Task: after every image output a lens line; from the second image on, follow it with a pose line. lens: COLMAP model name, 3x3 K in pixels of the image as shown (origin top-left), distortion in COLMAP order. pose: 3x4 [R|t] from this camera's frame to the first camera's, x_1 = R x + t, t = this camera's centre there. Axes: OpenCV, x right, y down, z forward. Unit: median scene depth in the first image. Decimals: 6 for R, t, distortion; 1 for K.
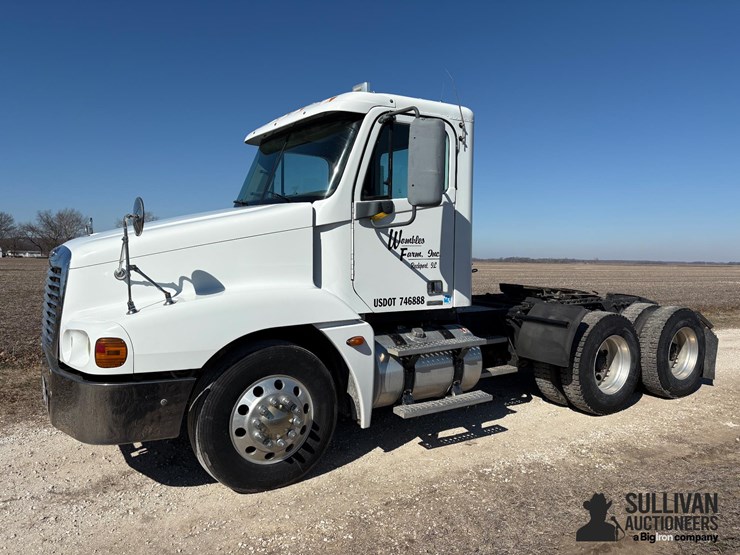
lens RADIAL K [[553.0, 0, 365.0], [0, 553.0, 275.3], [0, 0, 1]] dist [0.106830, -0.125160]
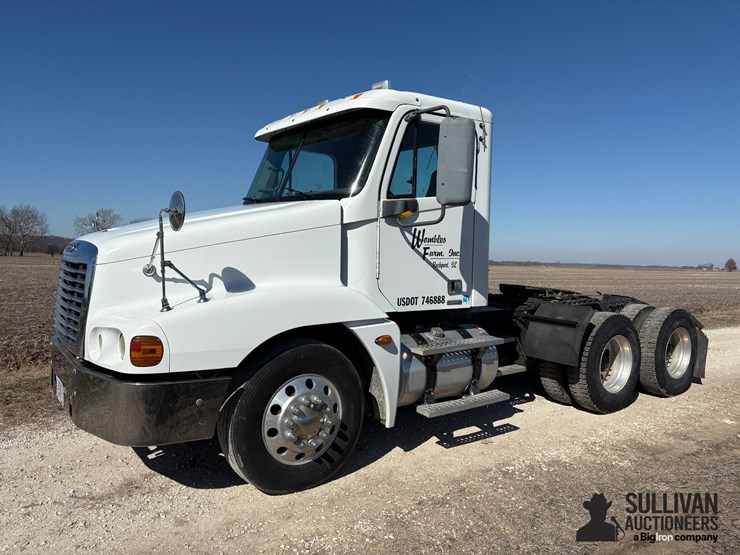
lens RADIAL K [[553.0, 0, 365.0], [0, 553.0, 275.3], [0, 0, 1]] dist [0.106830, -0.125160]
pose [[0.998191, 0.007755, 0.059618, -0.100182], [-0.007648, 0.999969, -0.002017, 0.004442], [-0.059632, 0.001558, 0.998219, 0.008569]]
